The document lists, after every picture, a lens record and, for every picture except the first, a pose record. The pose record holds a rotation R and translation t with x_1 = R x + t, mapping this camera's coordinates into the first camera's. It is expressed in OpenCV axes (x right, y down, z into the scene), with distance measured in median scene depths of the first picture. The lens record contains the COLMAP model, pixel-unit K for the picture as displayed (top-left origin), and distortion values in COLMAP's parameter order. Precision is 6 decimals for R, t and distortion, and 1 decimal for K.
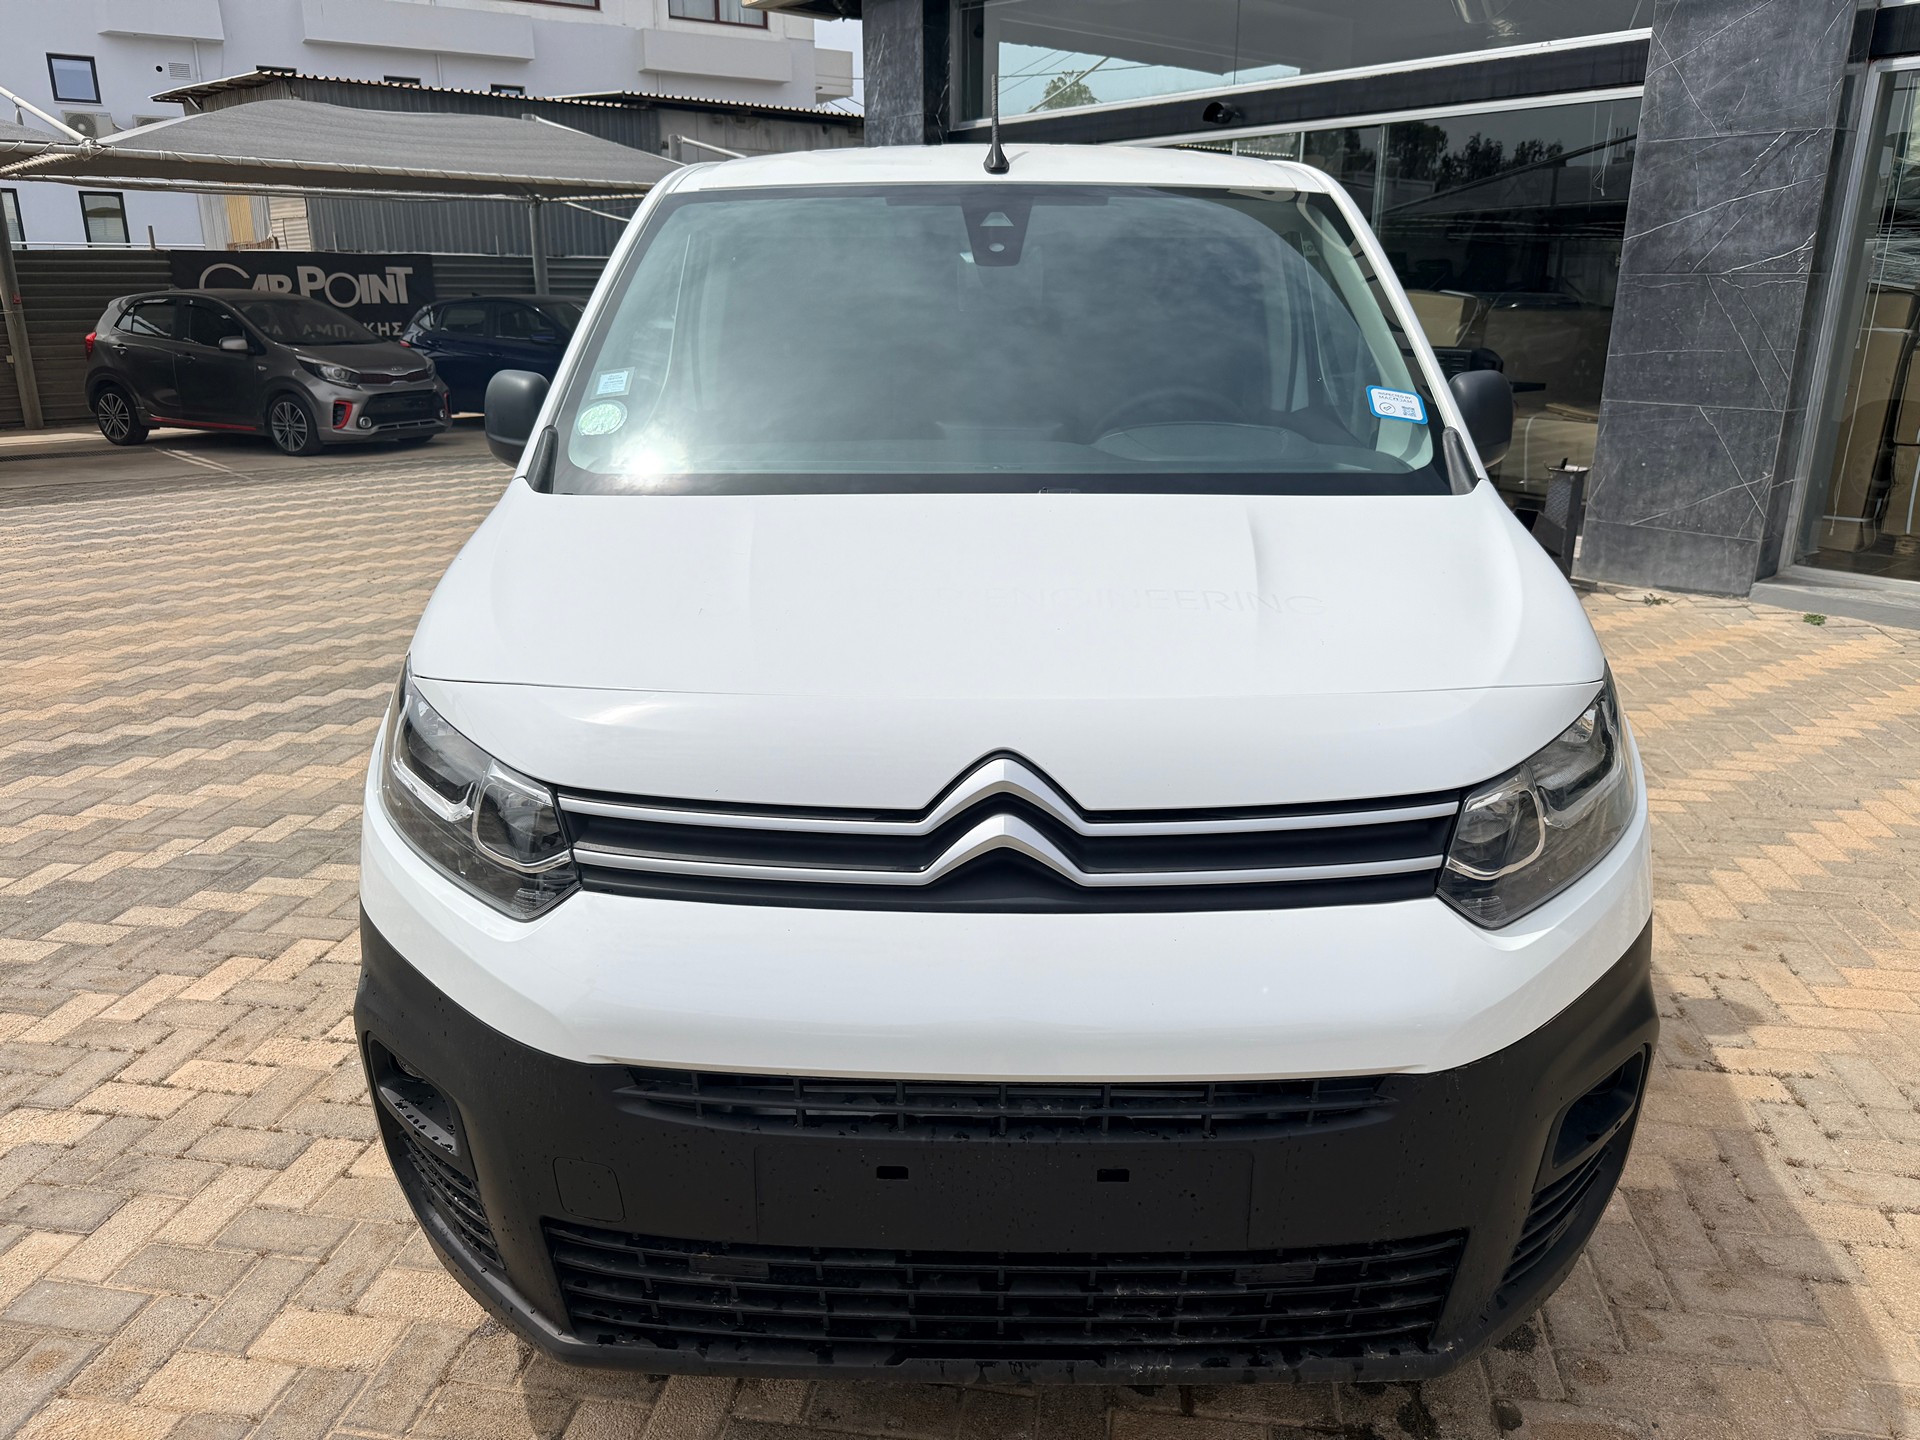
lens RADIAL K [[1371.3, 0, 952.4], [0, 1371.3, 714.7], [0, 0, 1]] dist [0.002291, -0.005884]
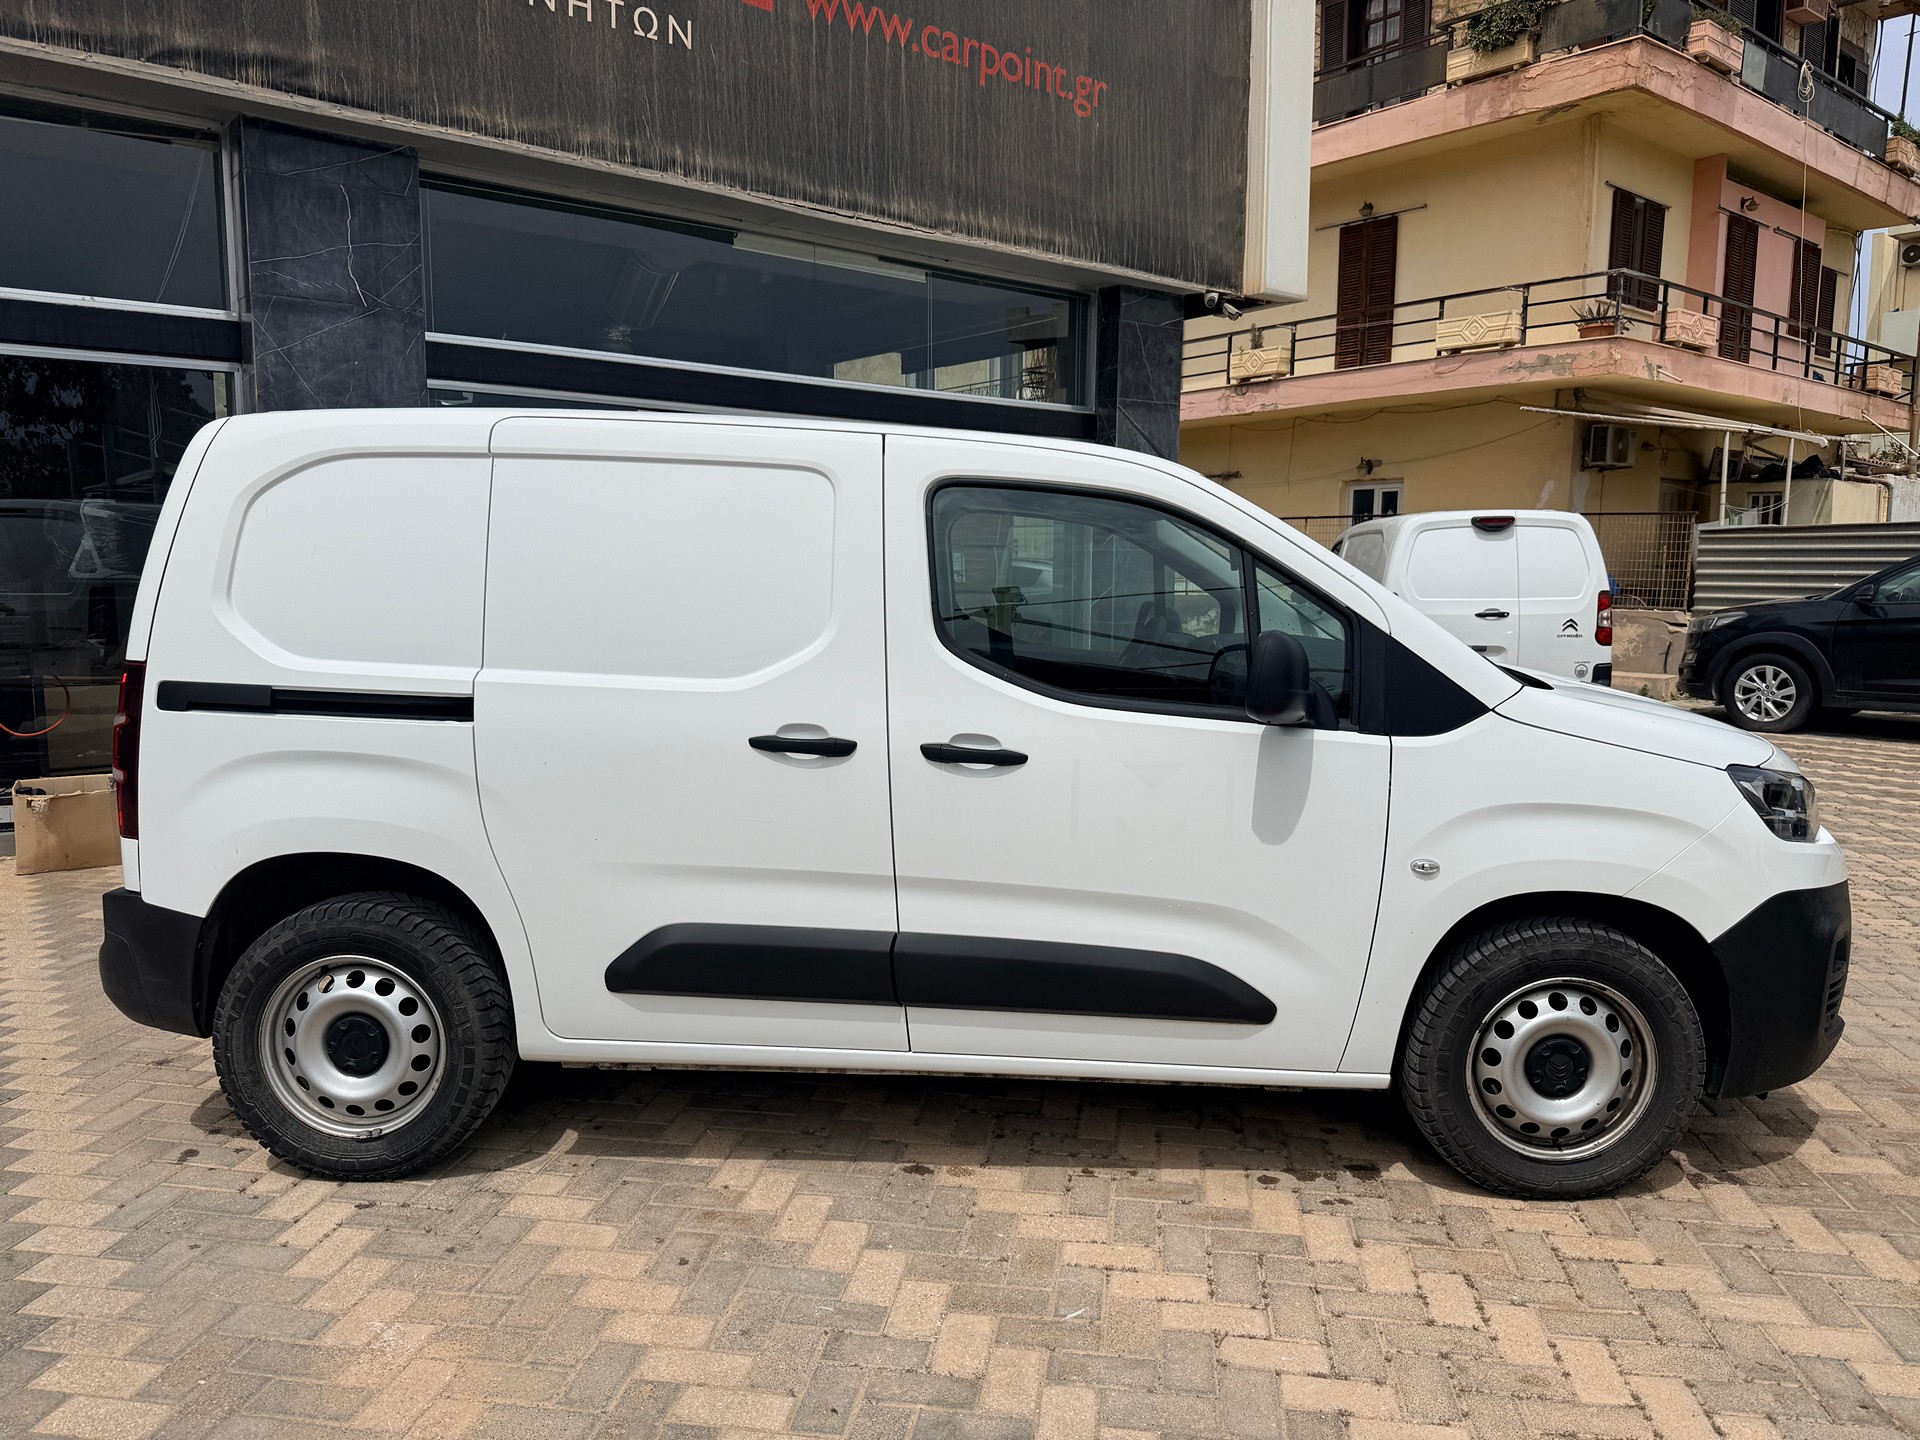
lens RADIAL K [[1362.1, 0, 960.0], [0, 1362.1, 720.0], [0, 0, 1]] dist [0.018382, -0.026982]
pose [[-0.002845, -0.120830, 0.992669, -0.724345], [0.291922, 0.949334, 0.116392, -0.200603], [-0.956438, 0.290113, 0.032572, 0.649452]]
